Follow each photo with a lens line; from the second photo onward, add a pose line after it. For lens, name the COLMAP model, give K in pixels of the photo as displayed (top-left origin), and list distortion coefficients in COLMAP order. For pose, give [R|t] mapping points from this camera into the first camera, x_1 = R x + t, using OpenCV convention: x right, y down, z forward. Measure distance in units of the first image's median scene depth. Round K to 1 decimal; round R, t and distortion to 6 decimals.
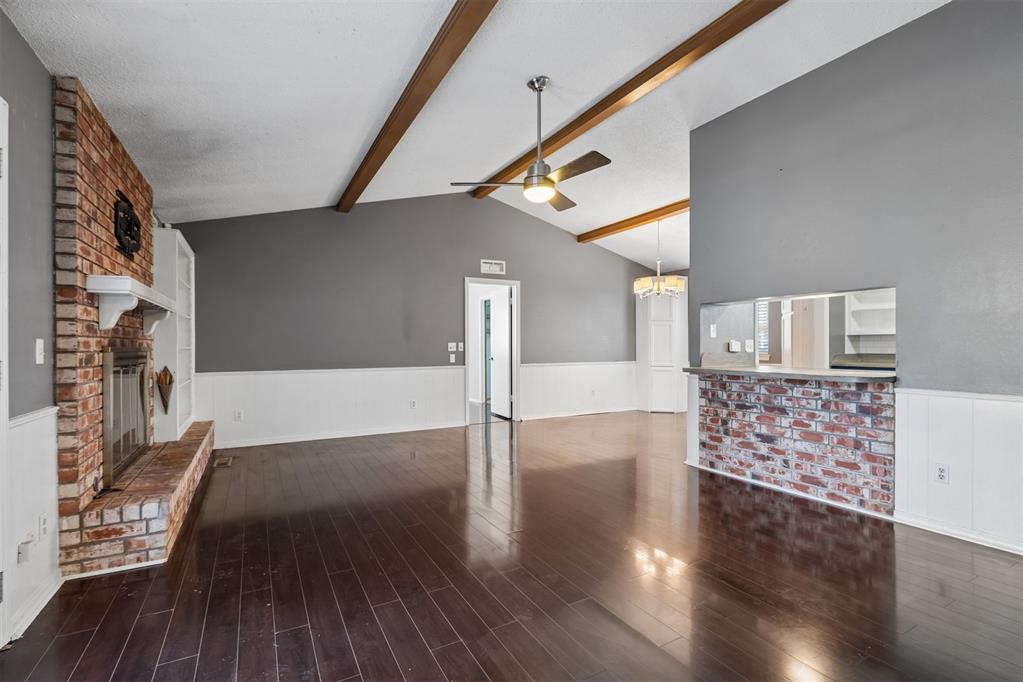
lens RADIAL K [[466.6, 0, 517.3], [0, 466.6, 339.5], [0, 0, 1]] dist [-0.001527, -0.000129]
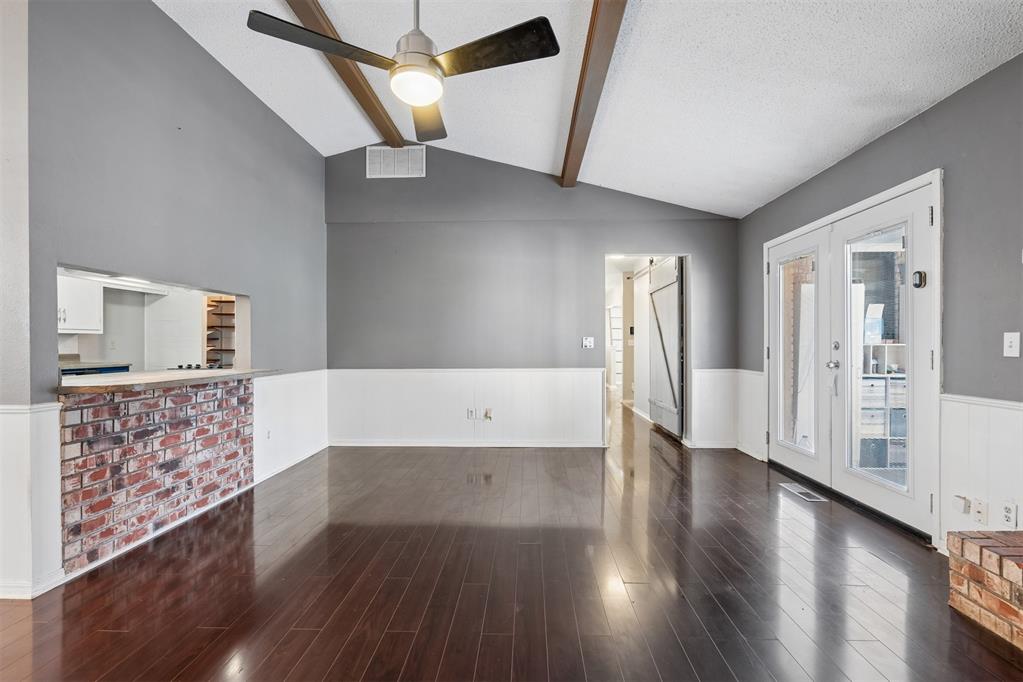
lens RADIAL K [[463.0, 0, 513.1], [0, 463.0, 345.1], [0, 0, 1]] dist [-0.000002, 0.000192]
pose [[-0.850348, 0.005978, 0.526187, -0.354962], [0.000473, 0.999944, -0.010596, 0.023323], [-0.526221, -0.008762, -0.850303, 1.386538]]
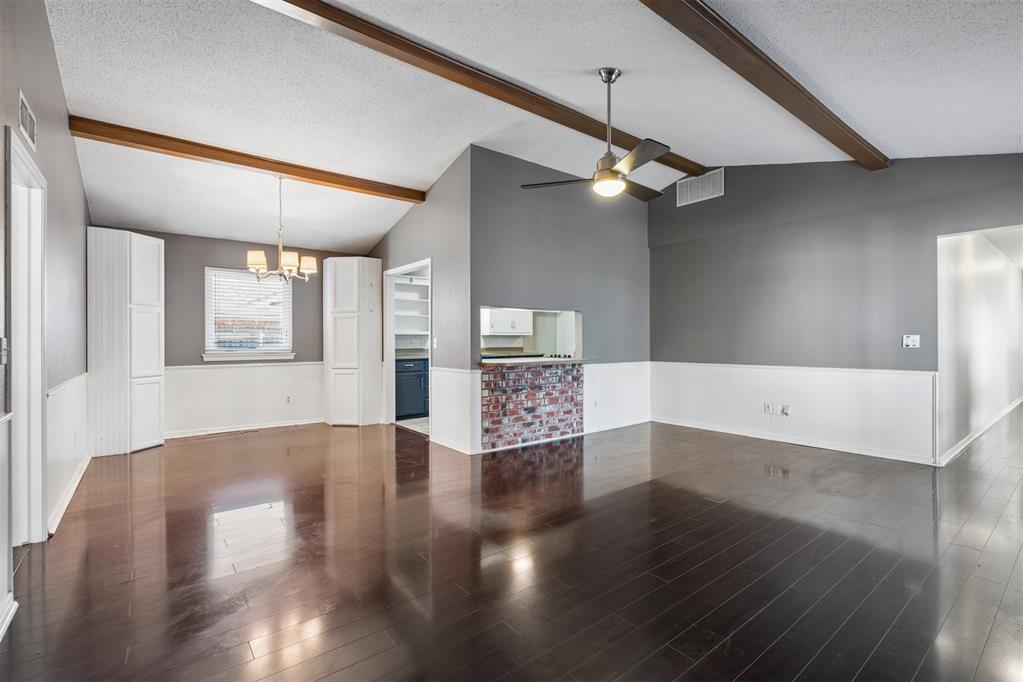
lens RADIAL K [[466.6, 0, 517.3], [0, 466.6, 339.5], [0, 0, 1]] dist [-0.001527, -0.000129]
pose [[-0.159986, 0.006328, 0.987099, -0.850627], [-0.008279, 0.999936, -0.007752, 0.014624], [-0.987085, -0.009412, -0.159923, 1.294346]]
